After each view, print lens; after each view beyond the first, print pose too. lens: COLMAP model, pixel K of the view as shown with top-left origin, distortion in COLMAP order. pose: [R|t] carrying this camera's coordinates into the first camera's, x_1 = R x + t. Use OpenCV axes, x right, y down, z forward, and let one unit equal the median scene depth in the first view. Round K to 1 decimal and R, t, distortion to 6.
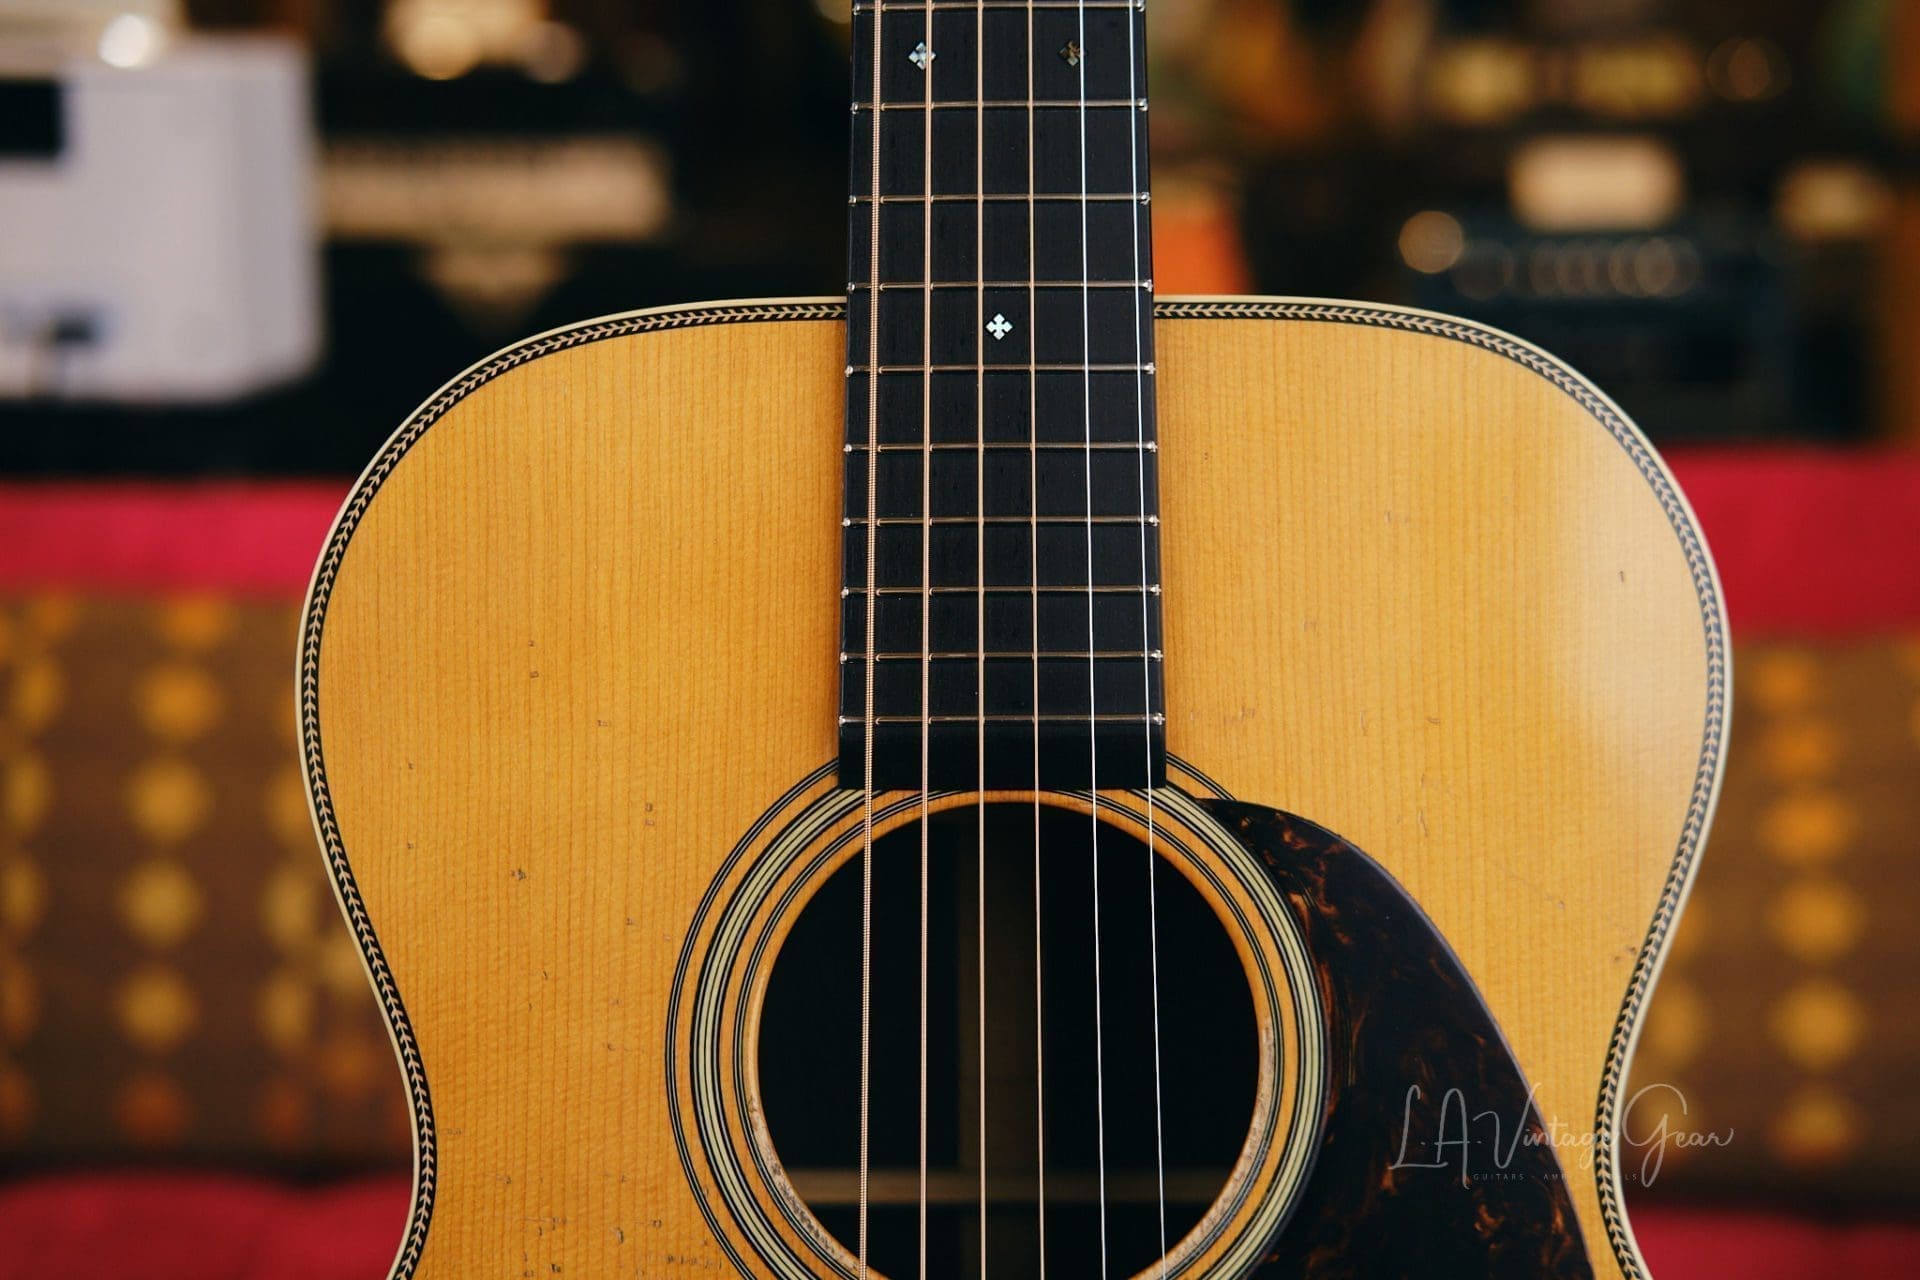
lens RADIAL K [[3274.9, 0, 942.4], [0, 3274.9, 656.9], [0, 0, 1]] dist [0.230766, 0.000000]
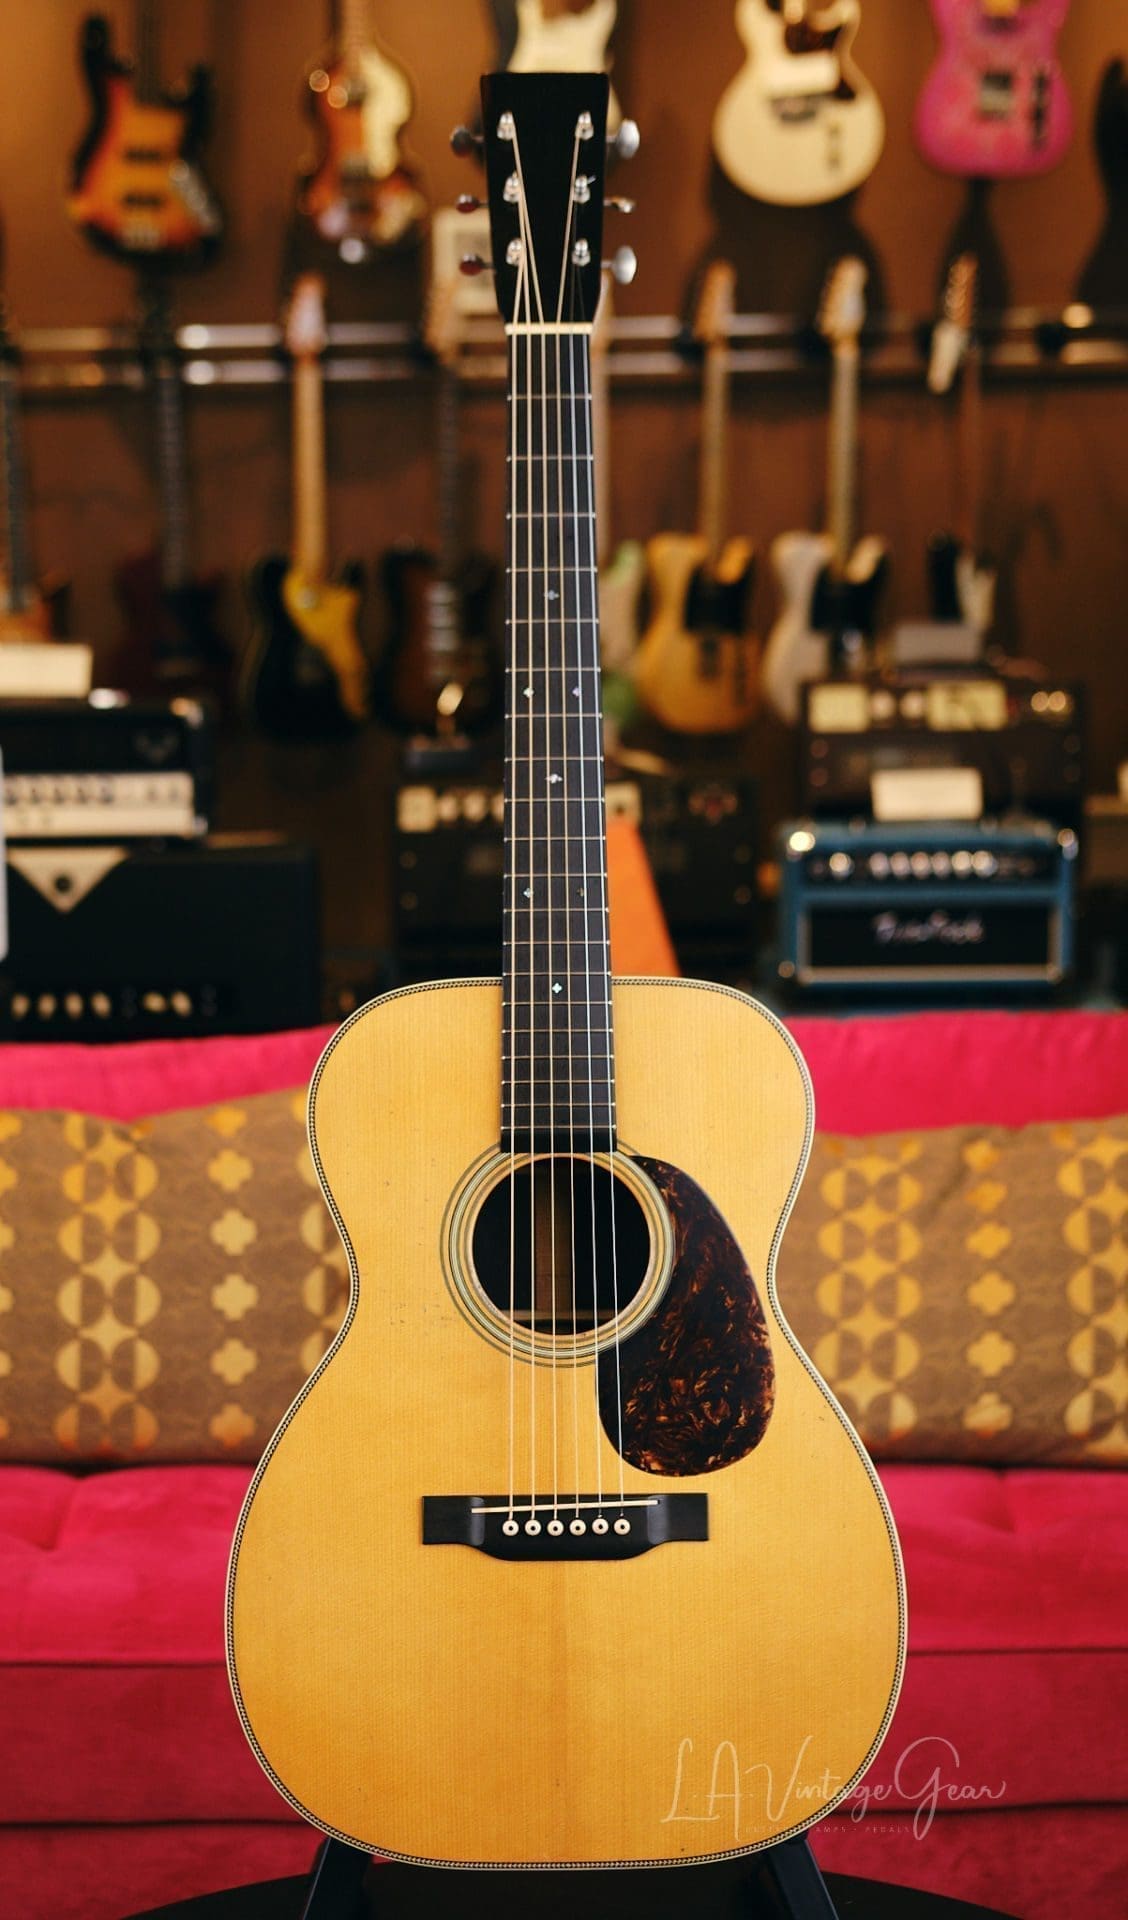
lens RADIAL K [[4089.6, 0, 444.7], [0, 4089.6, 1178.7], [0, 0, 1]] dist [0.171225, 0.000000]
pose [[0.999316, -0.002815, 0.036873, -0.208339], [0.003321, 0.999901, -0.013655, 0.110035], [-0.036831, 0.013768, 0.999227, -2.492482]]
